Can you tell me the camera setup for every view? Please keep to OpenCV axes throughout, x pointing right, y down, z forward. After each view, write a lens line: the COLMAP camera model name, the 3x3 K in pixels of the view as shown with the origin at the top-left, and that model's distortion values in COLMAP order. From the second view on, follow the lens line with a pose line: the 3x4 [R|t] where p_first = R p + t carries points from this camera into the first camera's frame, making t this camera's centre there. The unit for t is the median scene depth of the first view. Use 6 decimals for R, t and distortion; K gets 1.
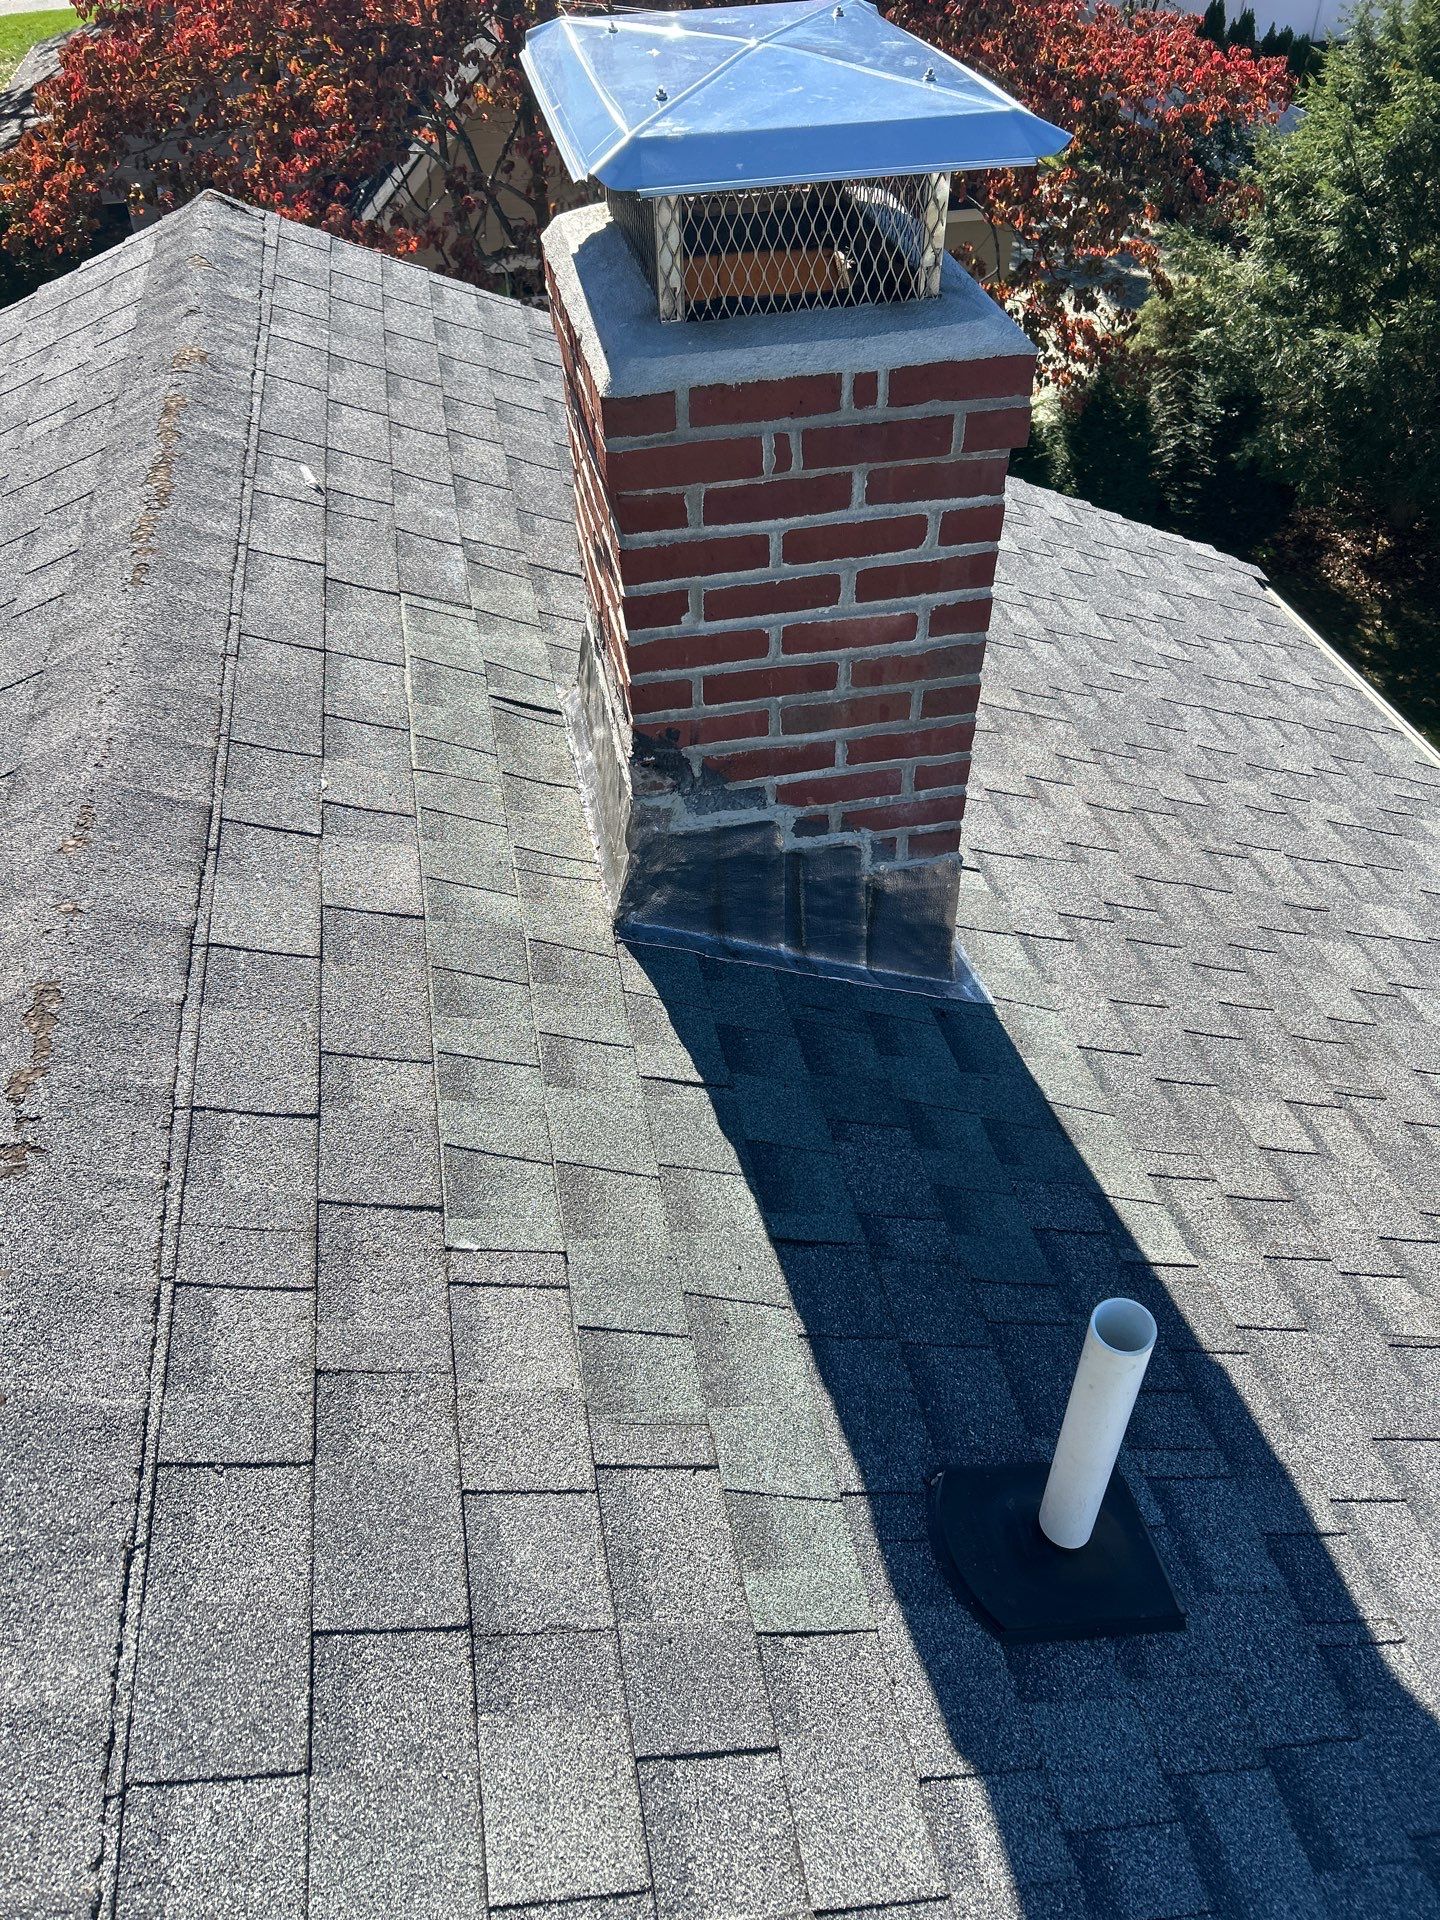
lens RADIAL K [[1427.3, 0, 713.5], [0, 1427.3, 941.7], [0, 0, 1]] dist [0.086426, -0.185912]
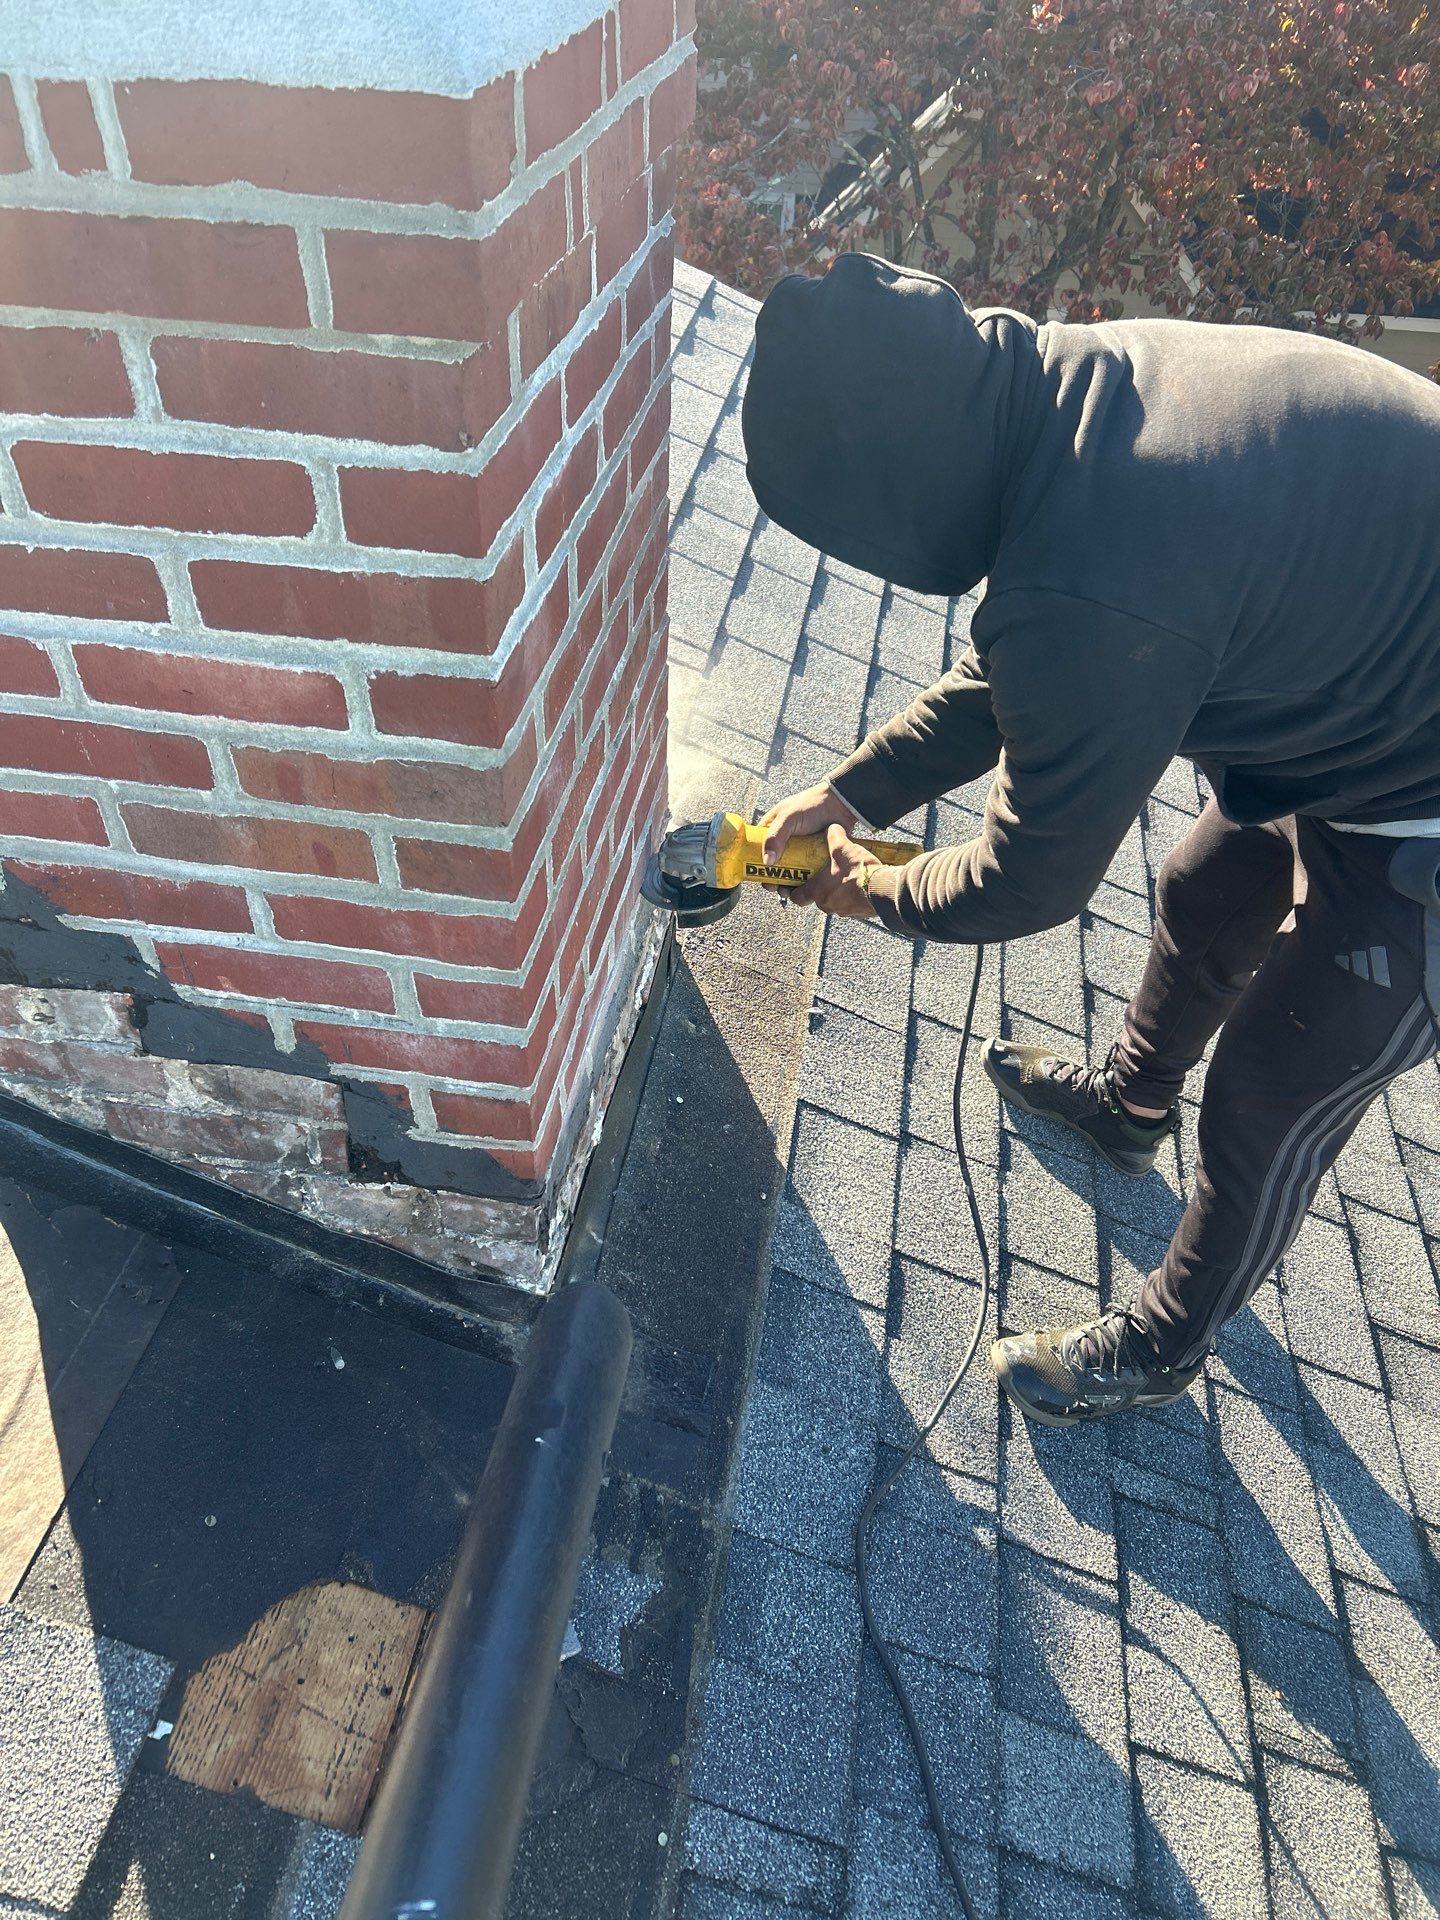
lens RADIAL K [[1427.3, 0, 713.5], [0, 1427.3, 941.7], [0, 0, 1]] dist [0.086426, -0.185912]
pose [[0.937450, 0.253055, -0.239062, 0.367853], [-0.260218, 0.965549, 0.001654, -0.164167], [0.231245, 0.060658, 0.971003, 0.526325]]
